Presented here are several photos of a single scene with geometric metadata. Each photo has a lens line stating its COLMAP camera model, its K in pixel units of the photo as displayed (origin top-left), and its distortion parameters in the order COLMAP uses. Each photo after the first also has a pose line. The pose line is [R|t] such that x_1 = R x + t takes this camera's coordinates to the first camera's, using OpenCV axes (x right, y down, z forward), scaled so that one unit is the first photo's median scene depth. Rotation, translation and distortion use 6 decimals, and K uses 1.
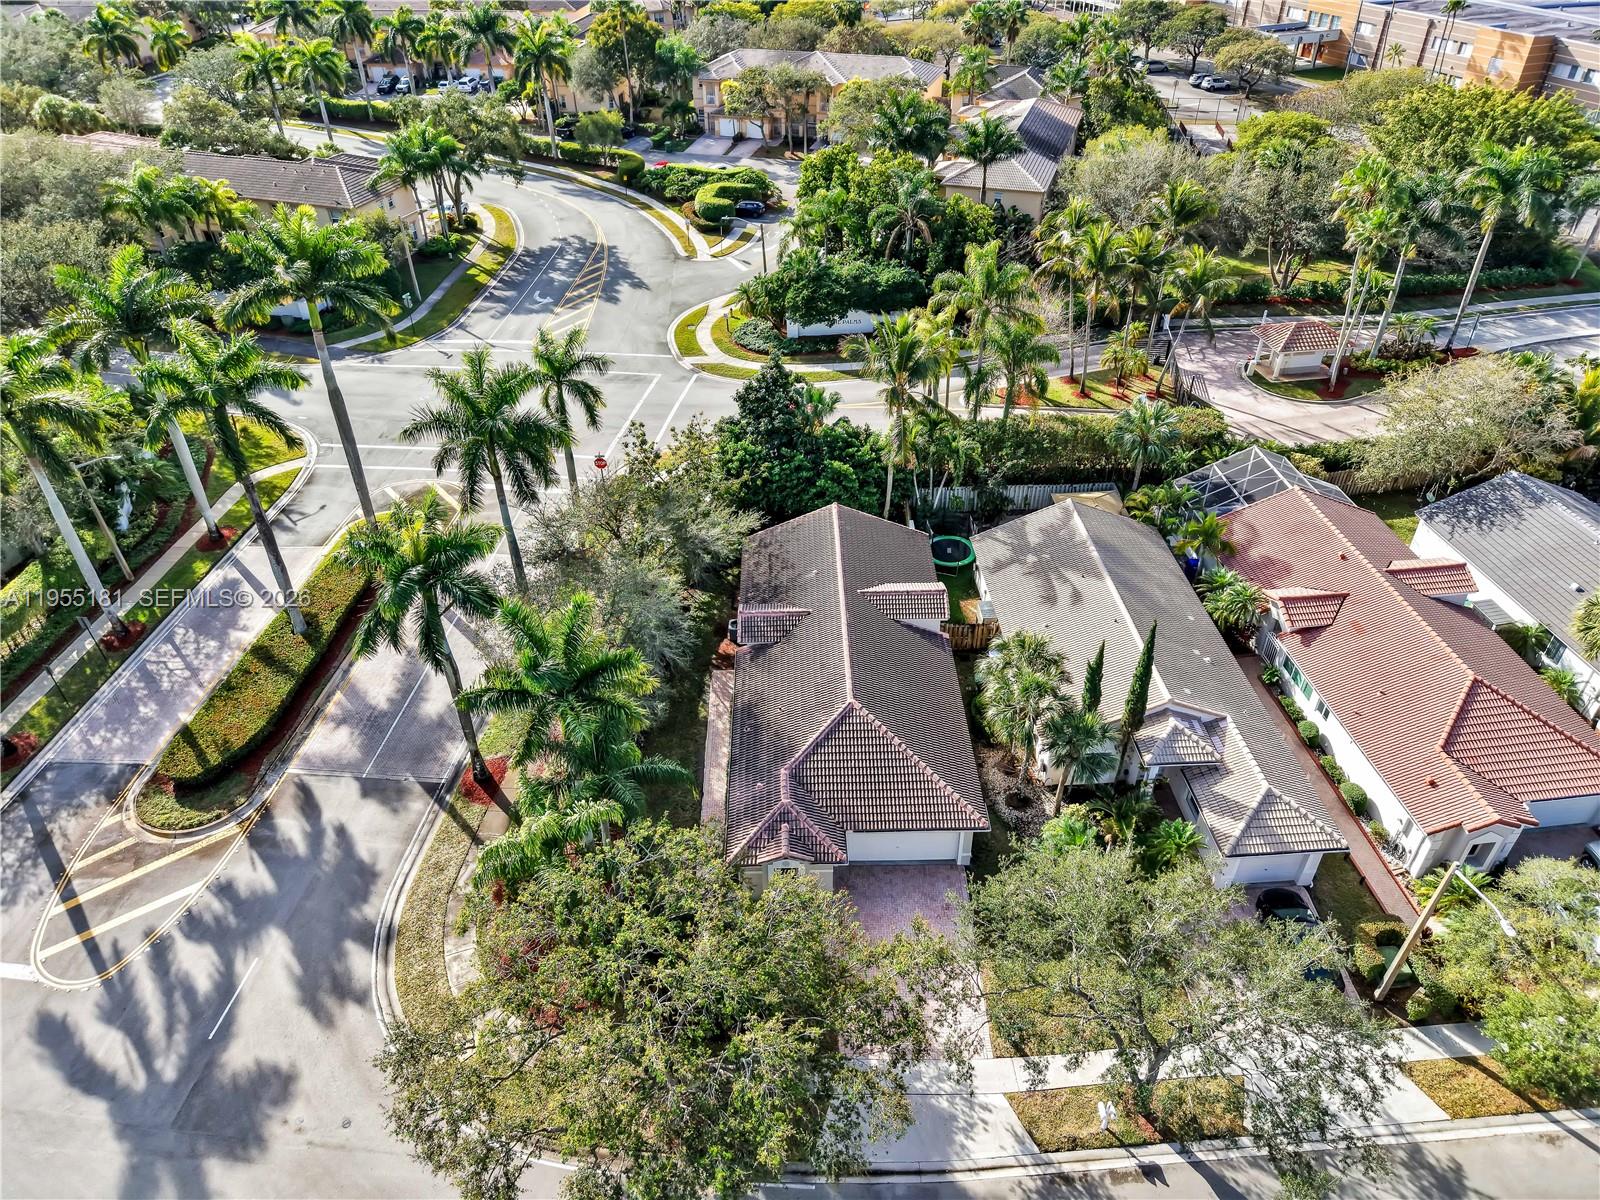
lens RADIAL K [[1121.6, 0, 800.0], [0, 1121.6, 600.0], [0, 0, 1]] dist [0.006069, -0.000496]
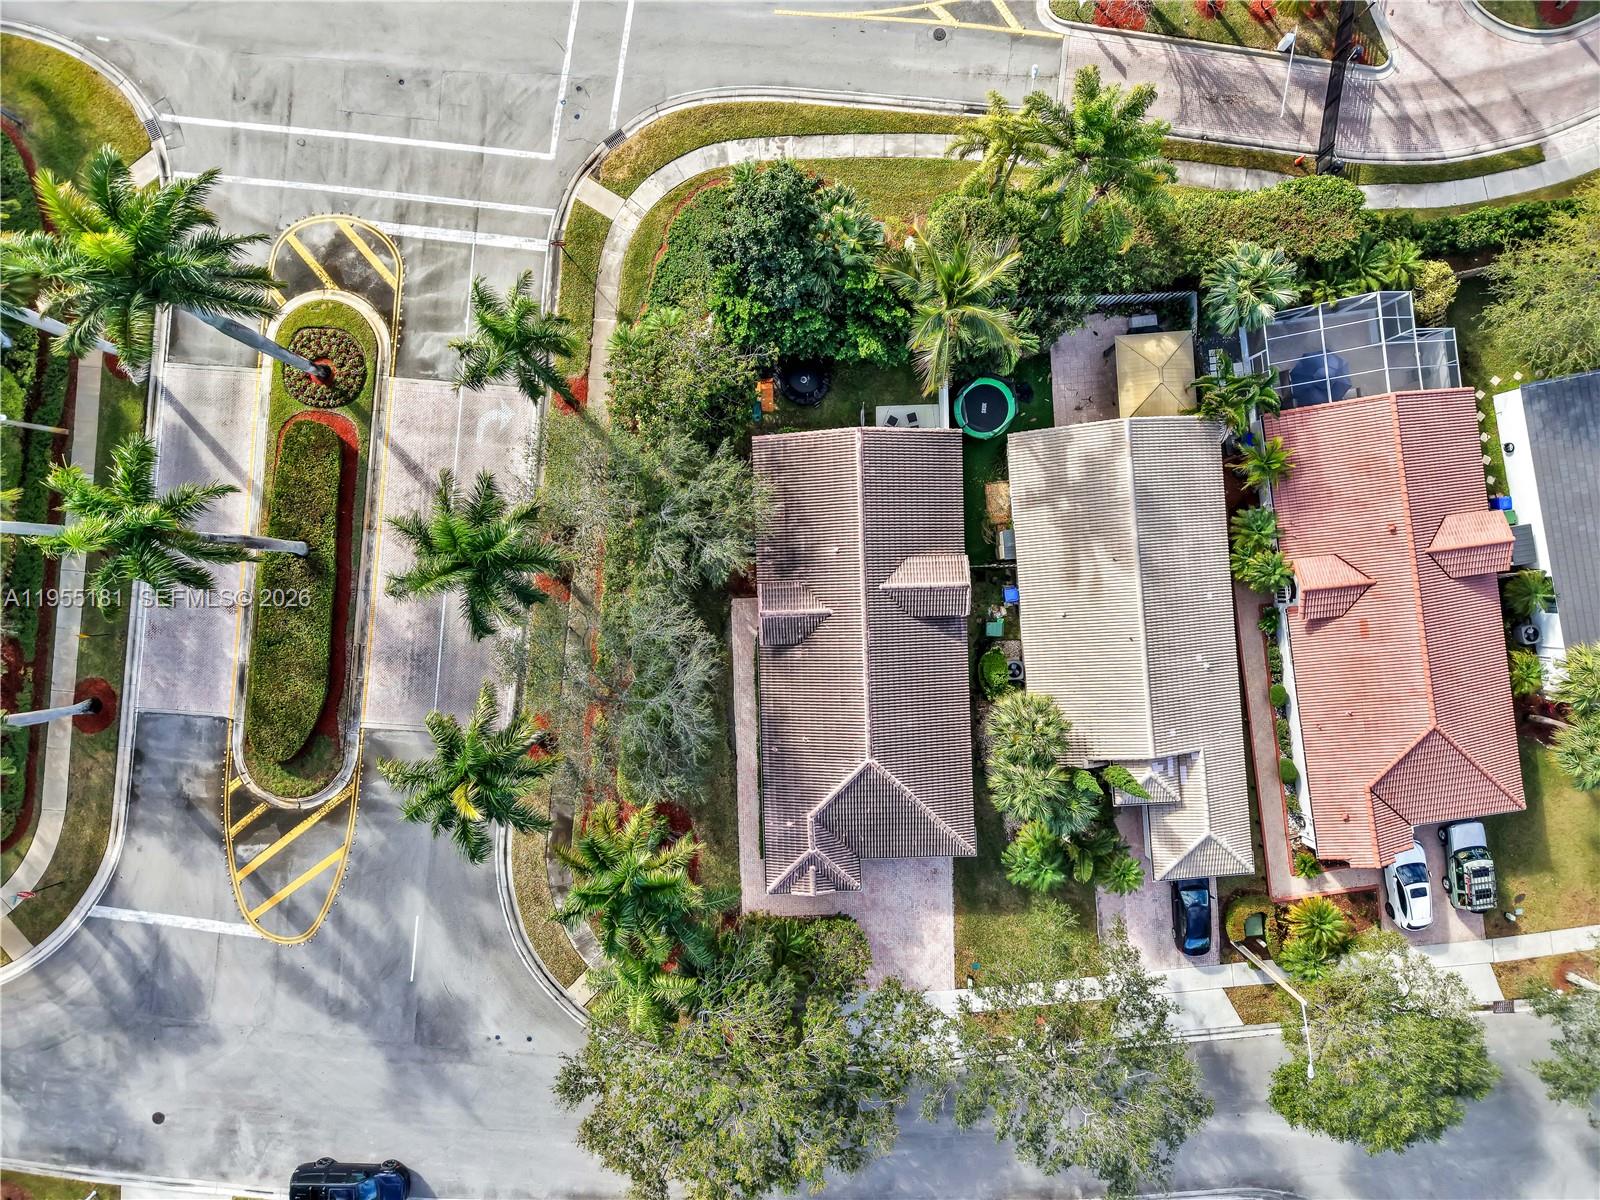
lens RADIAL K [[1100.1, 0, 800.0], [0, 1100.1, 600.0], [0, 0, 1]] dist [-0.005760, 0.000575]
pose [[0.999691, -0.018676, 0.016430, -0.038269], [-0.002781, 0.572483, 0.819912, -0.895677], [-0.024719, -0.819704, 0.572254, 0.506266]]
